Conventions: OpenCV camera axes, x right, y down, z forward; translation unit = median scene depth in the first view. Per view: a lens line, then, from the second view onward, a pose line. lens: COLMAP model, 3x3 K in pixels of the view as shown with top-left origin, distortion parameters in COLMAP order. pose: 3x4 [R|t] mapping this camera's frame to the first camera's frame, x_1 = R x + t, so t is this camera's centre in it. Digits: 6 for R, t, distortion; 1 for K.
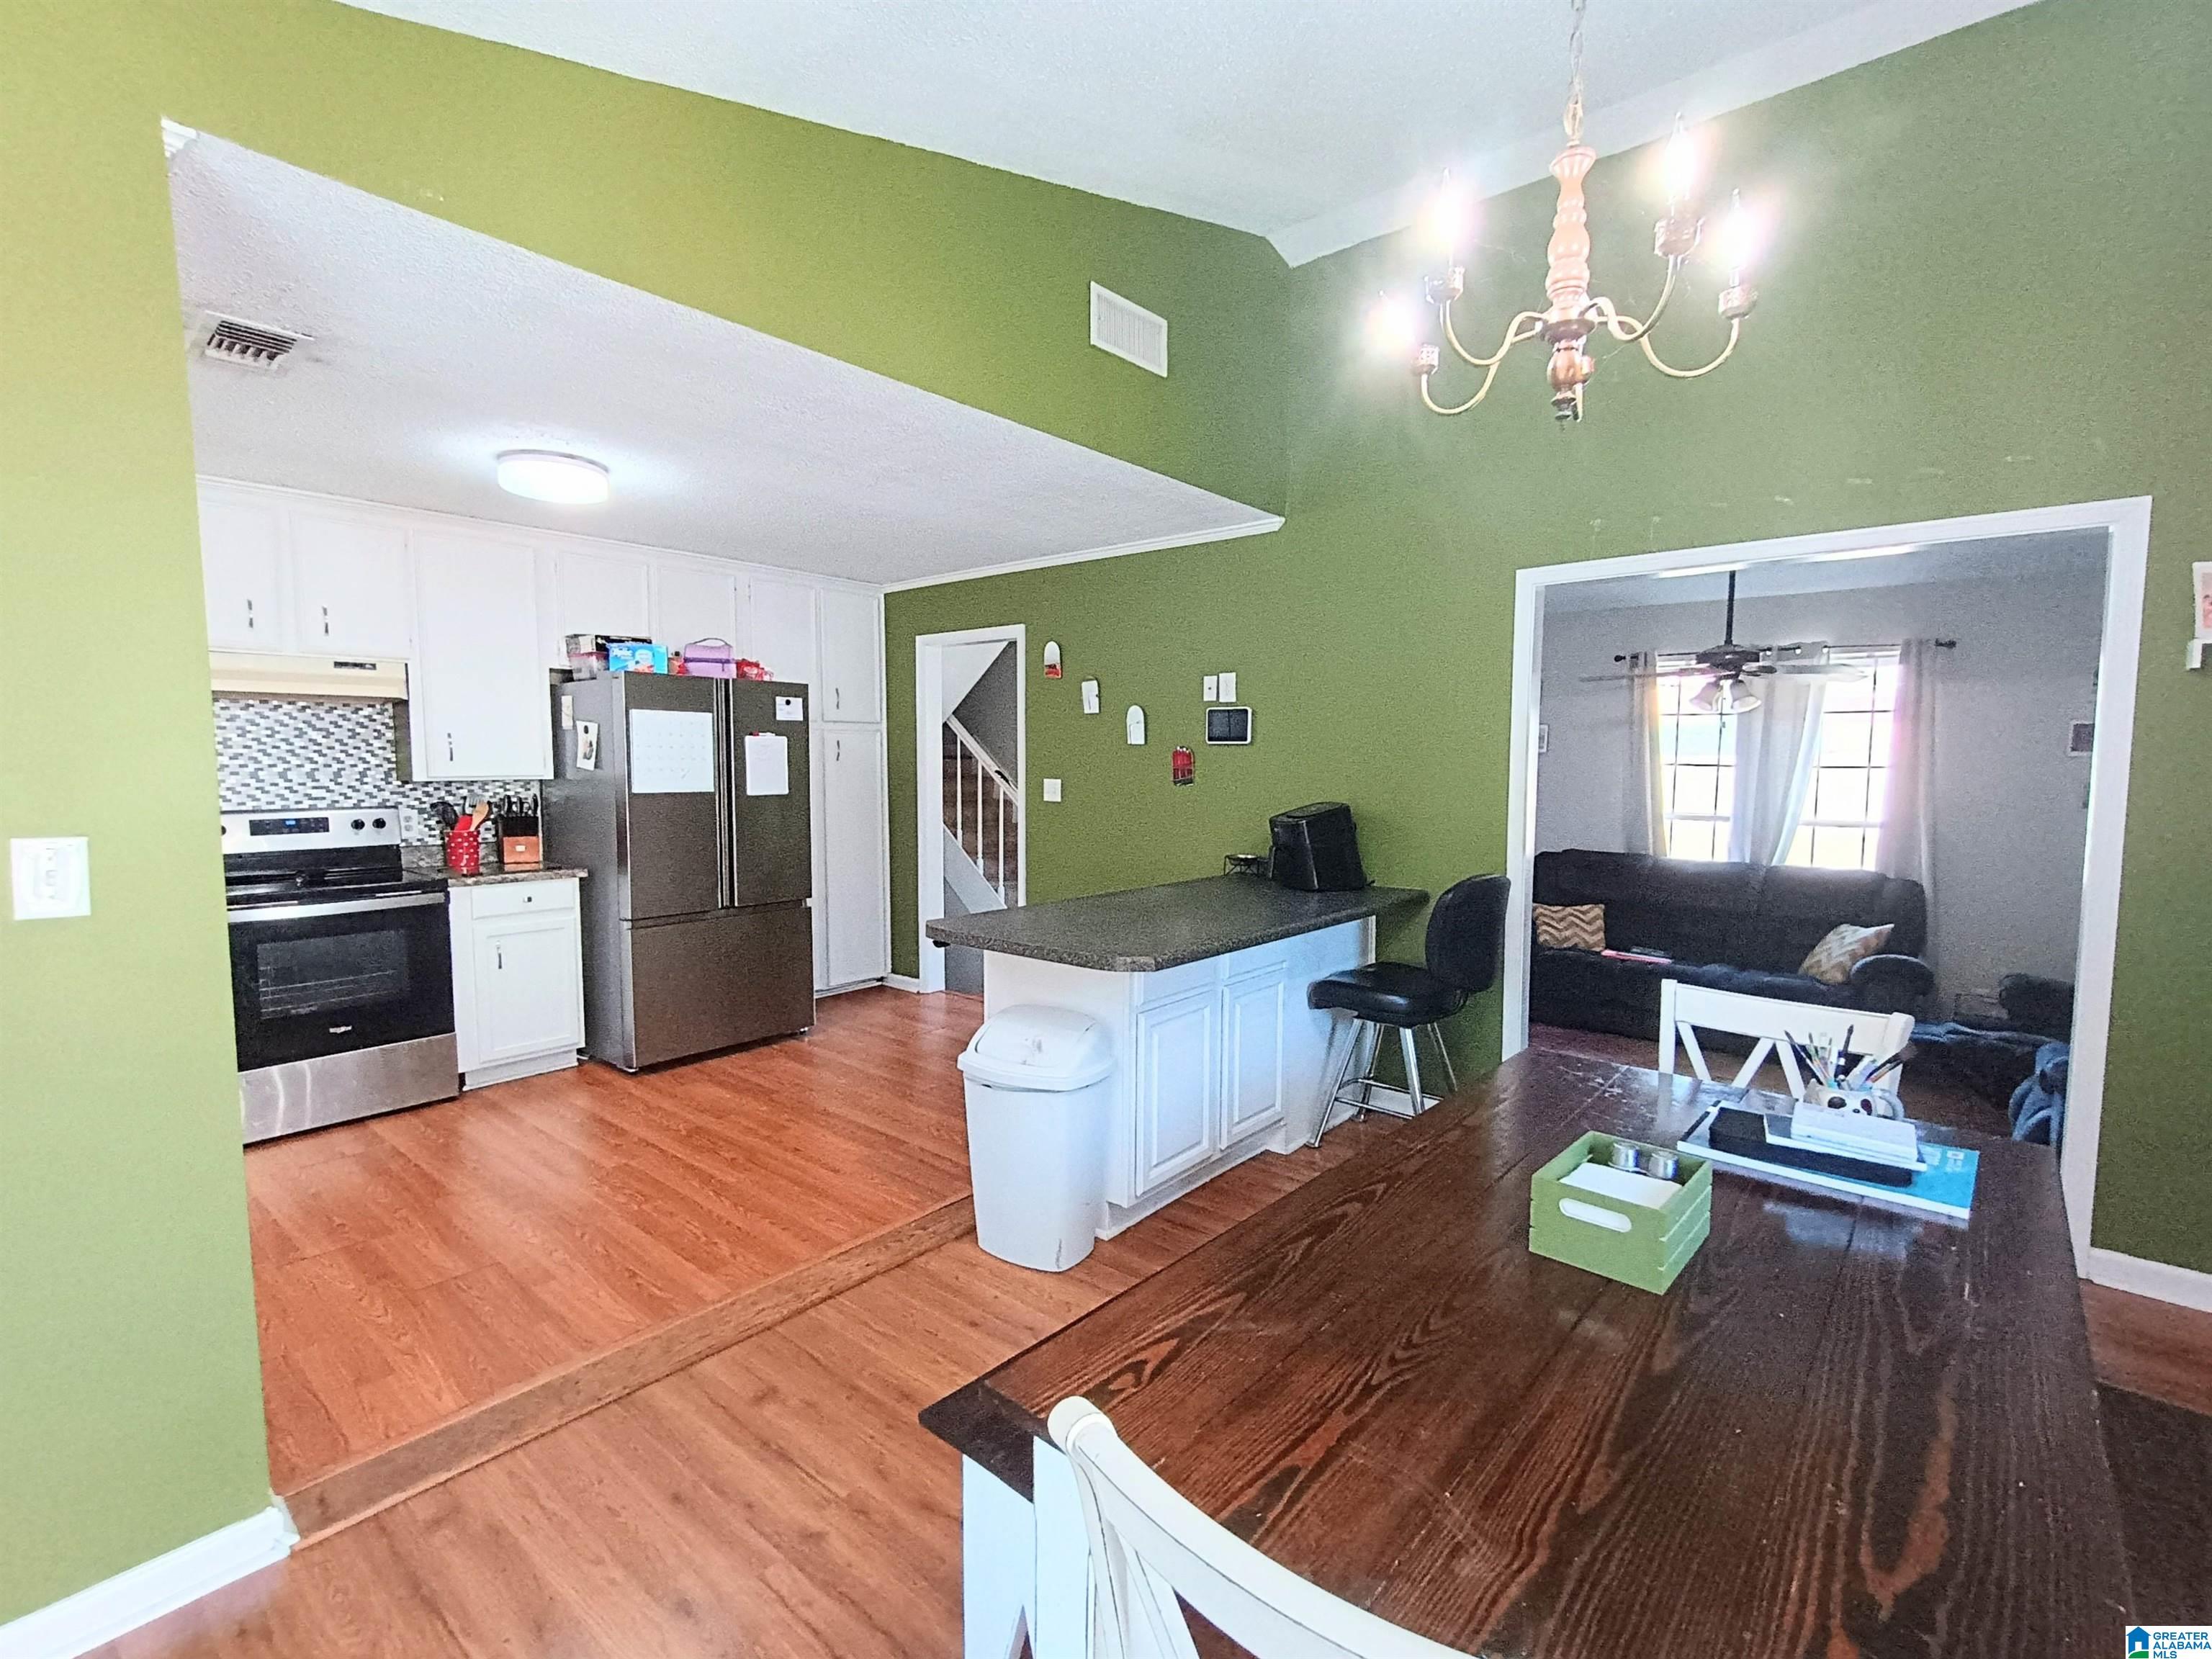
lens RADIAL K [[983.5, 0, 1110.3], [0, 983.5, 839.8], [0, 0, 1]] dist [-0.000061, 0.000415]
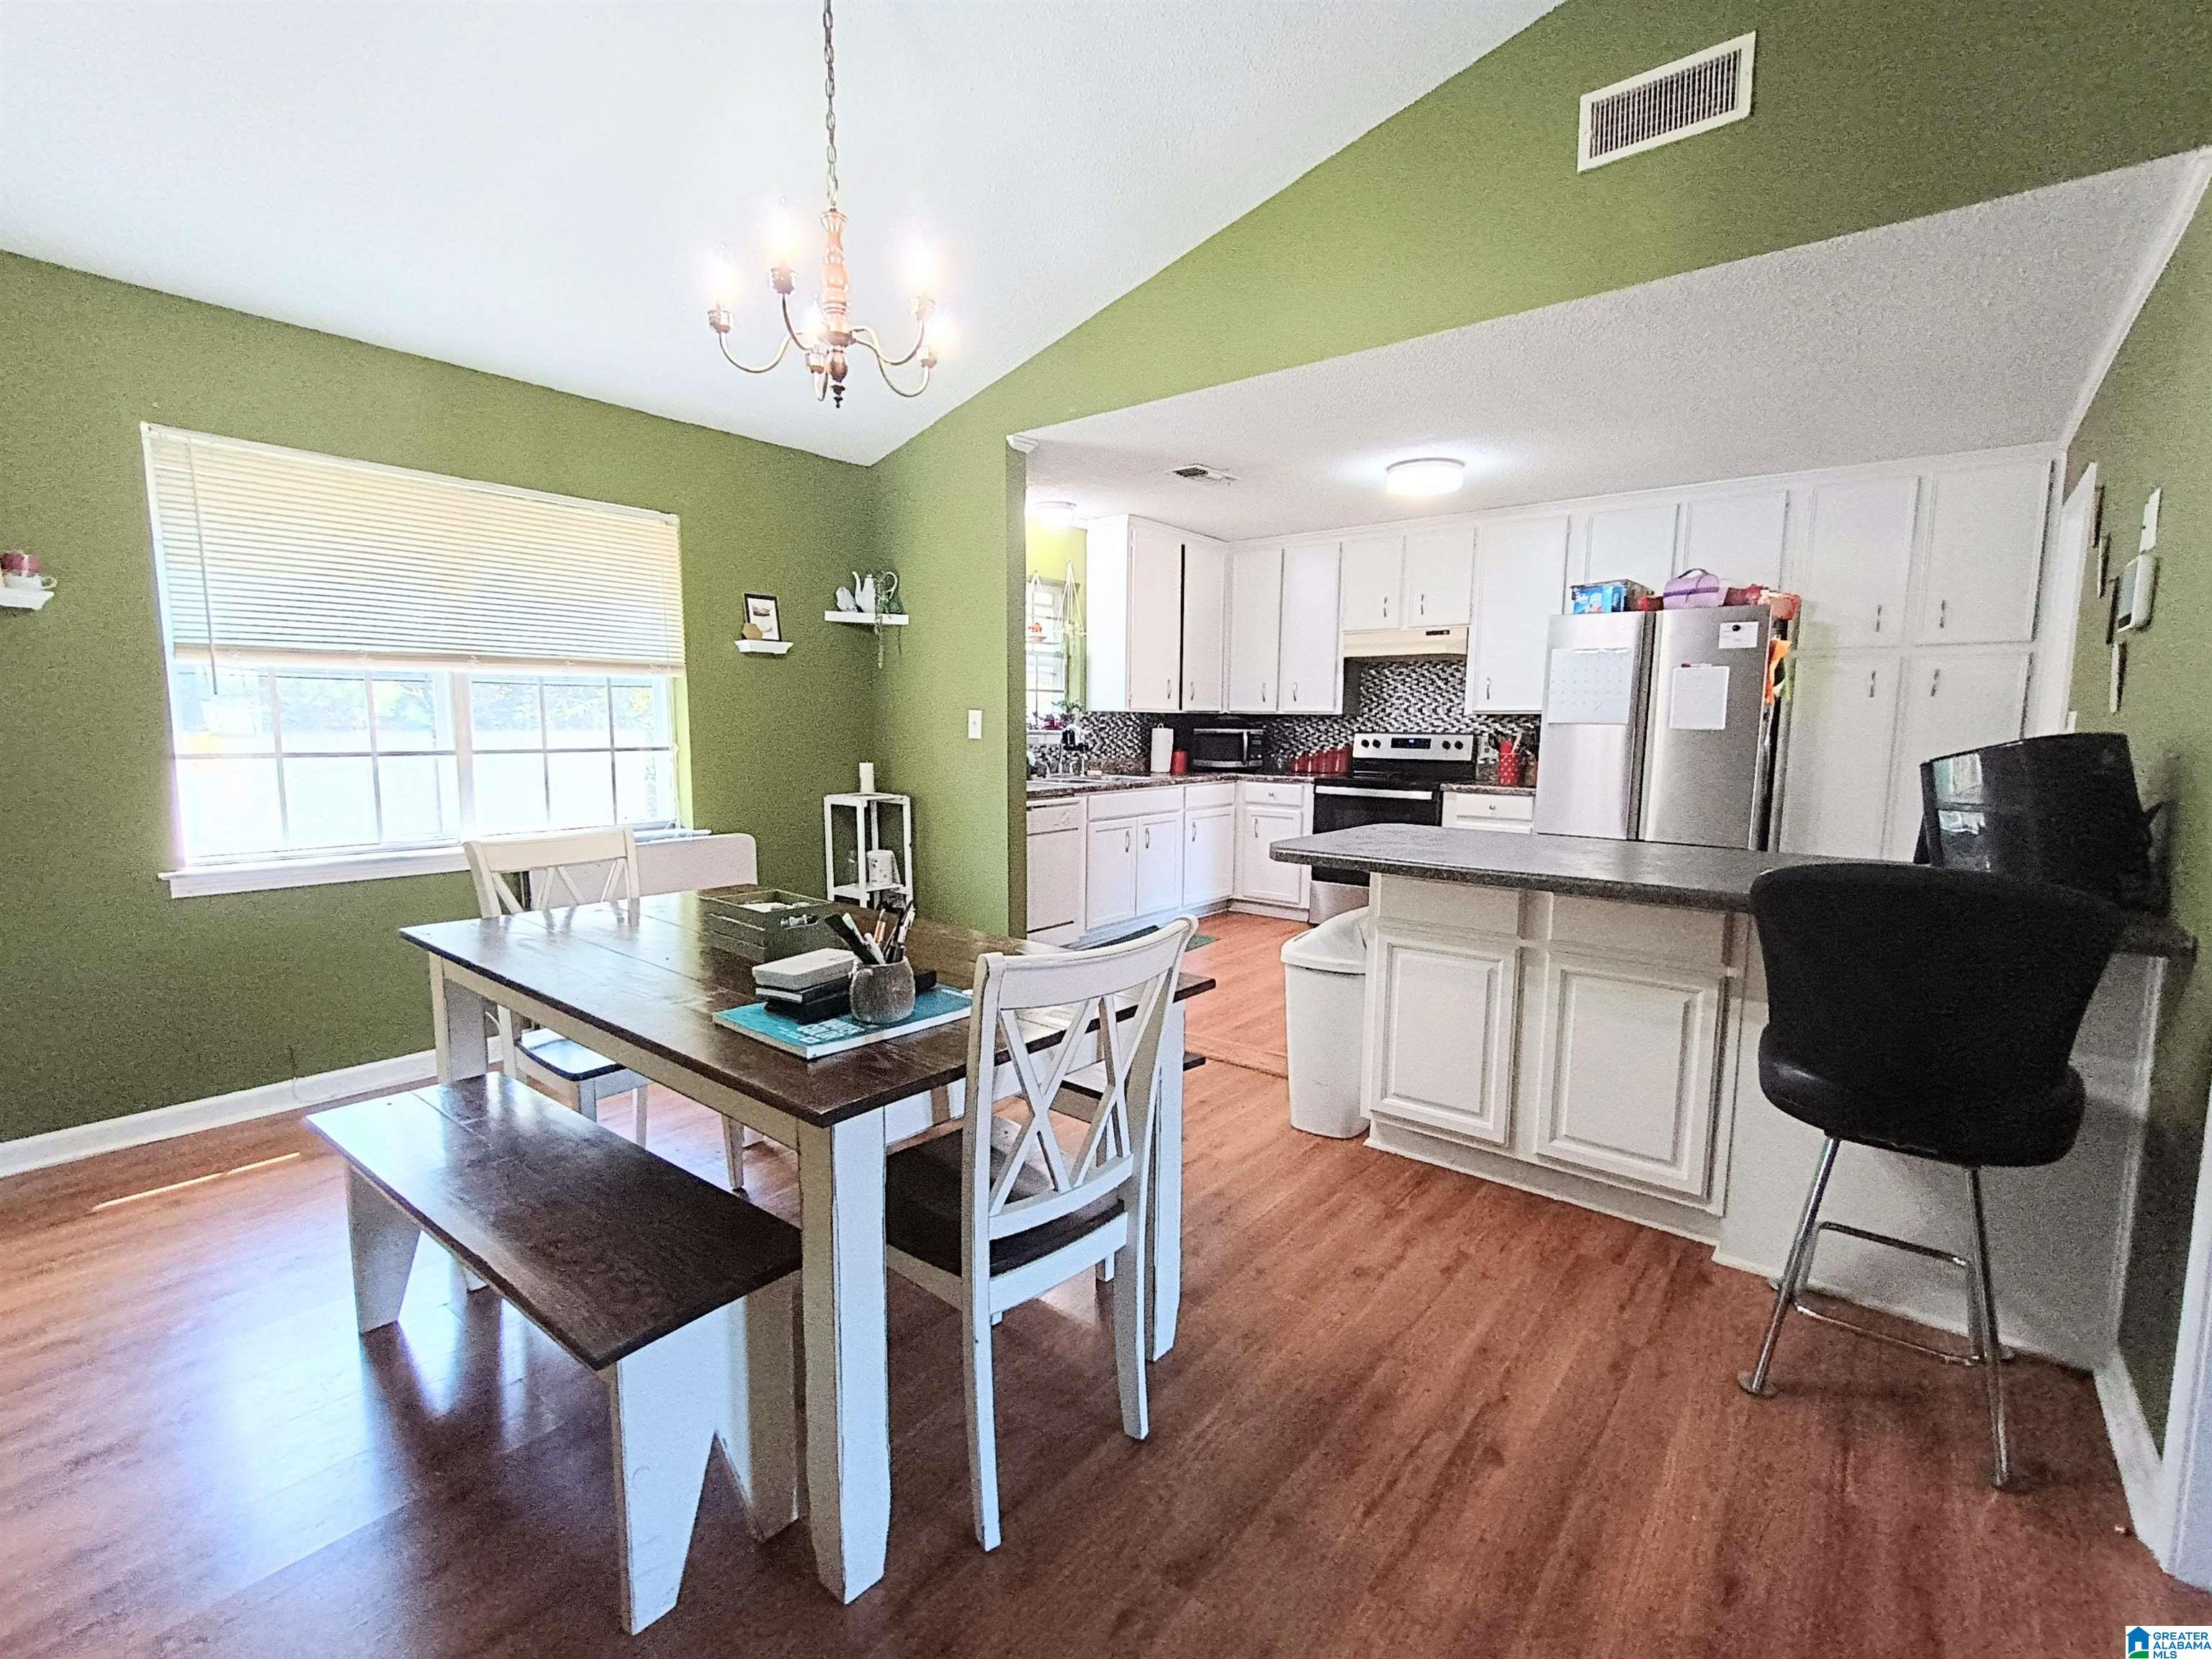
lens RADIAL K [[983.5, 0, 1110.3], [0, 983.5, 839.8], [0, 0, 1]] dist [-0.000061, 0.000415]
pose [[0.028912, 0.117978, -0.992595, 0.673588], [-0.084341, 0.989757, 0.115184, -0.002395], [0.996017, 0.080387, 0.038566, 0.466425]]
